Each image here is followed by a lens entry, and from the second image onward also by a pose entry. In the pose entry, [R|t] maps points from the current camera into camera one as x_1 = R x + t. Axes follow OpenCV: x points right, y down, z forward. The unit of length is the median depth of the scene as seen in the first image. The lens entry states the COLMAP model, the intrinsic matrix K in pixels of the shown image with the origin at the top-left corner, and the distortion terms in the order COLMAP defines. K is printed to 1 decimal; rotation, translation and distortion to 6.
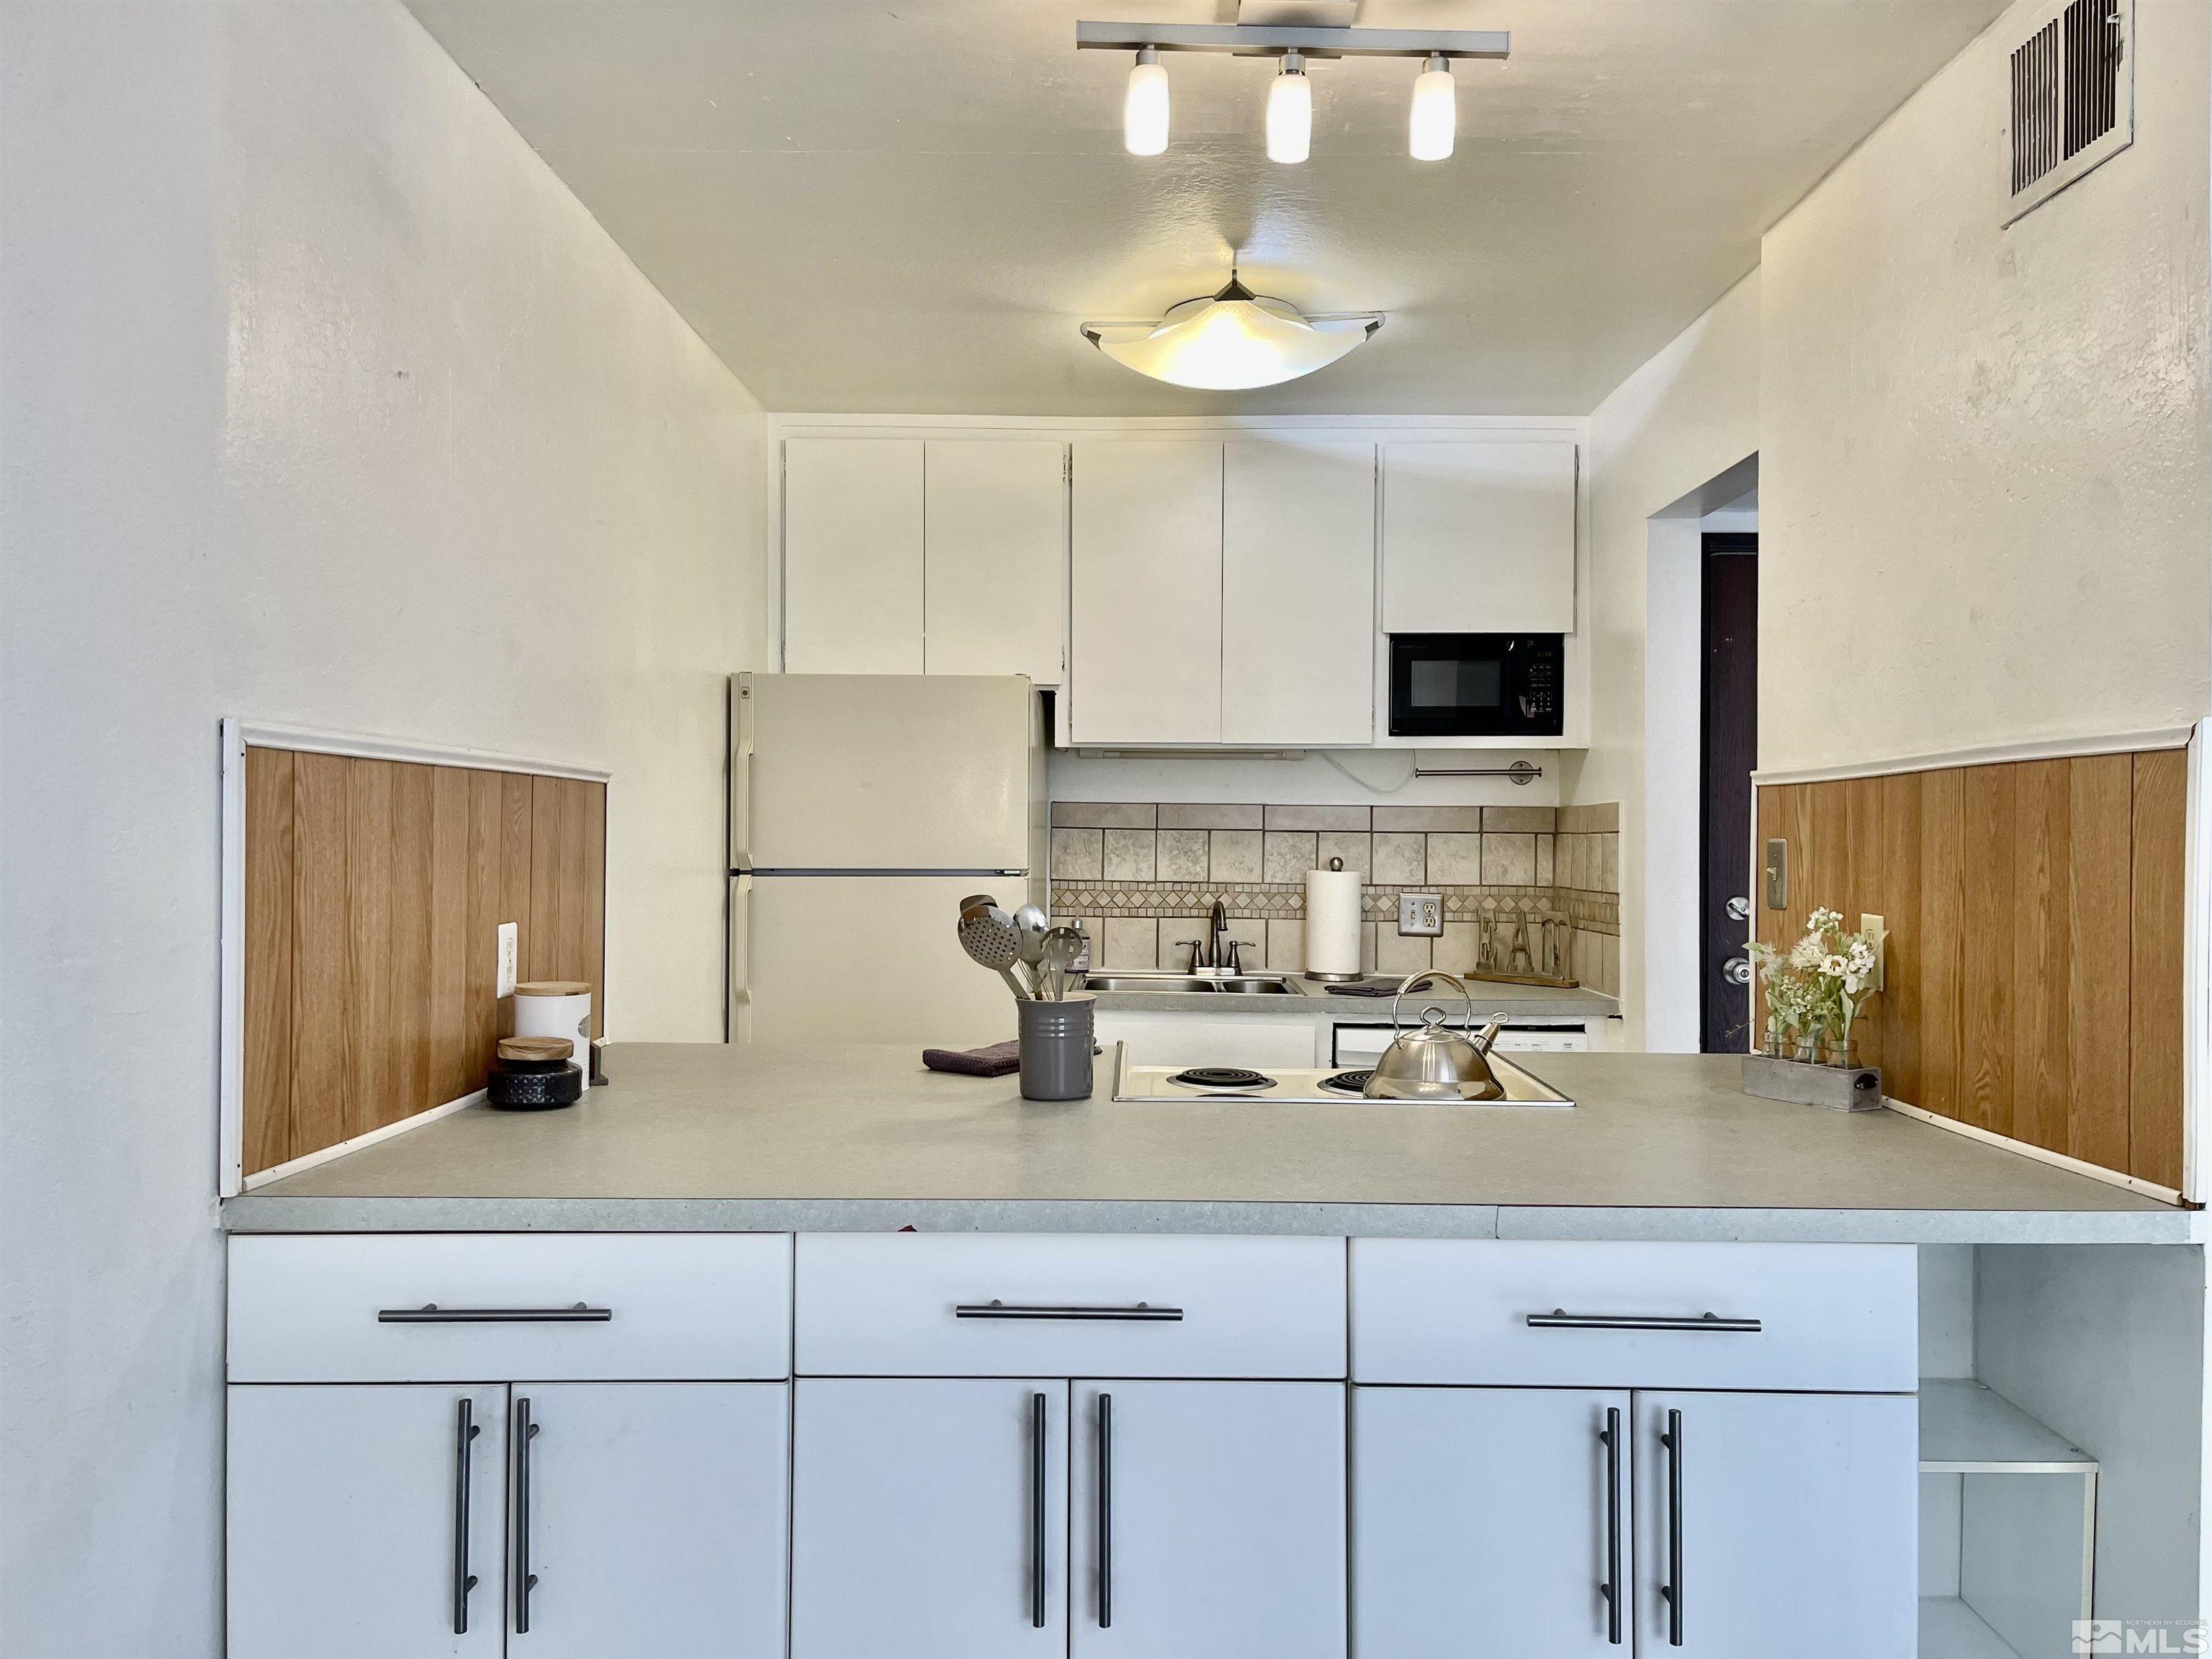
lens RADIAL K [[1649.5, 0, 1110.5], [0, 1649.5, 832.2], [0, 0, 1]] dist [0.070859, -0.095876]
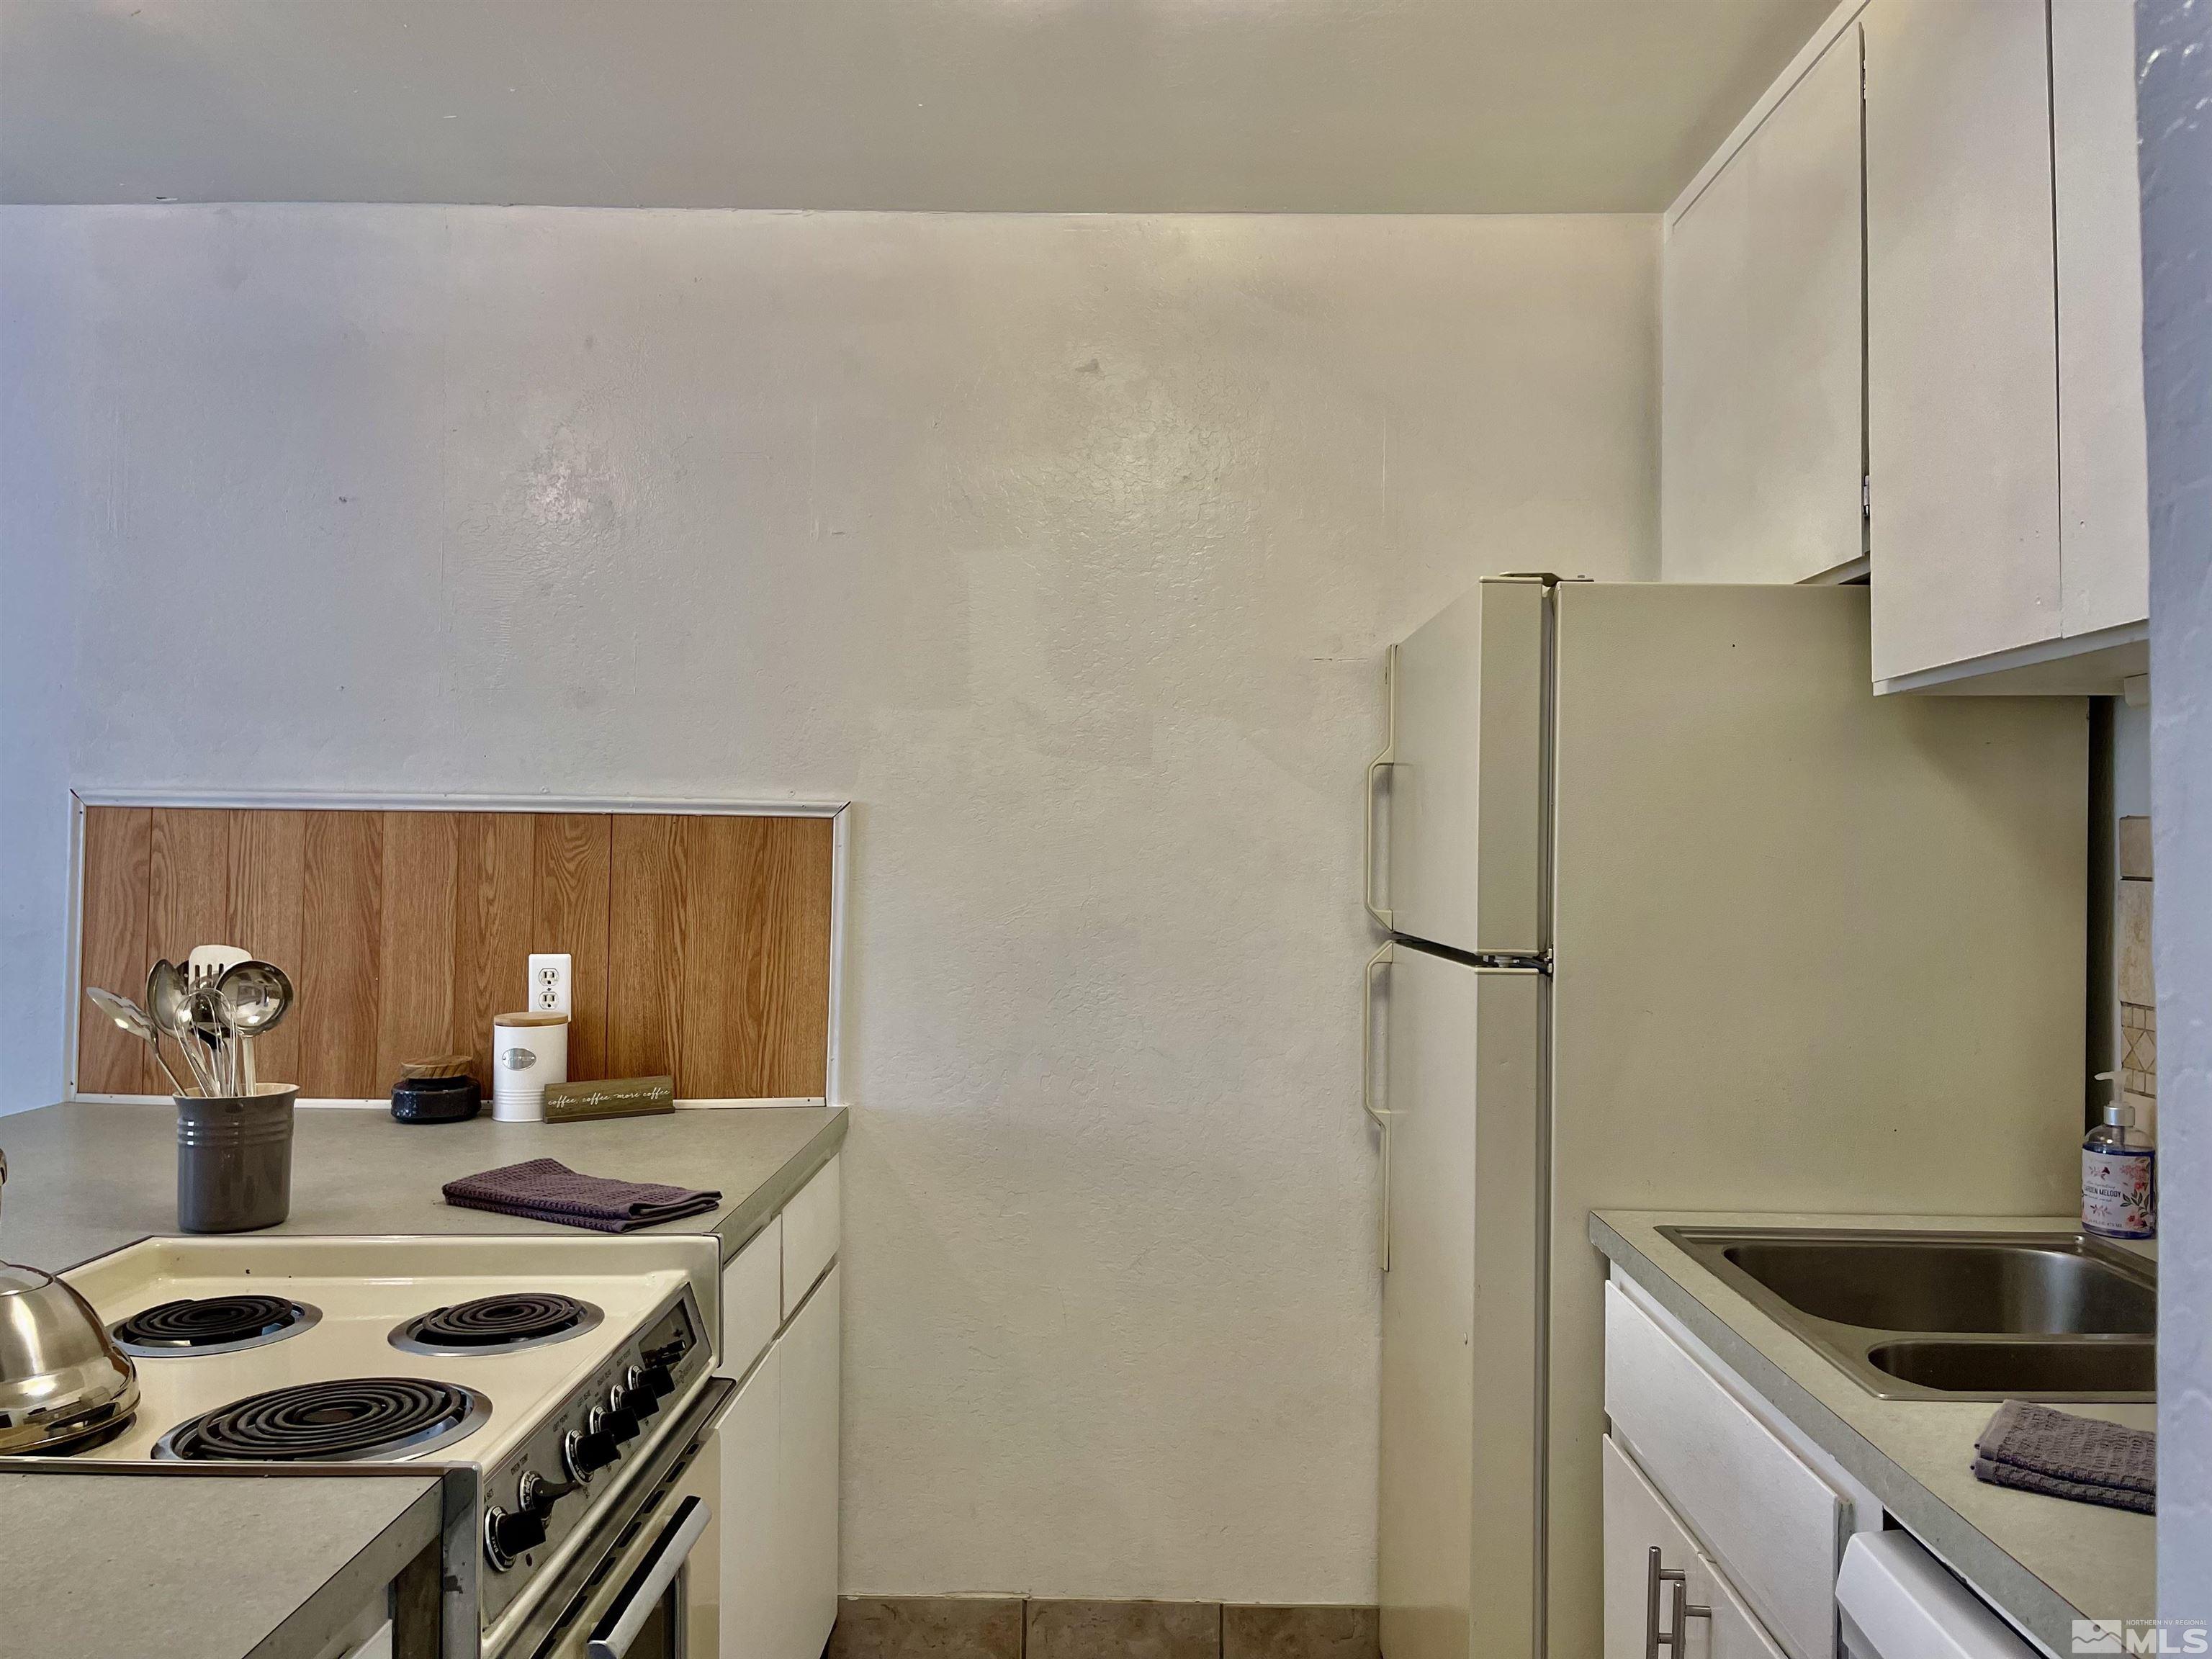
lens RADIAL K [[1649.5, 0, 1120.5], [0, 1649.5, 827.2], [0, 0, 1]] dist [0.070859, -0.095876]
pose [[0.010424, -0.023420, -0.999671, 0.425244], [-0.011653, 0.999655, -0.023541, -0.003395], [0.999878, 0.011894, 0.010147, 0.804565]]
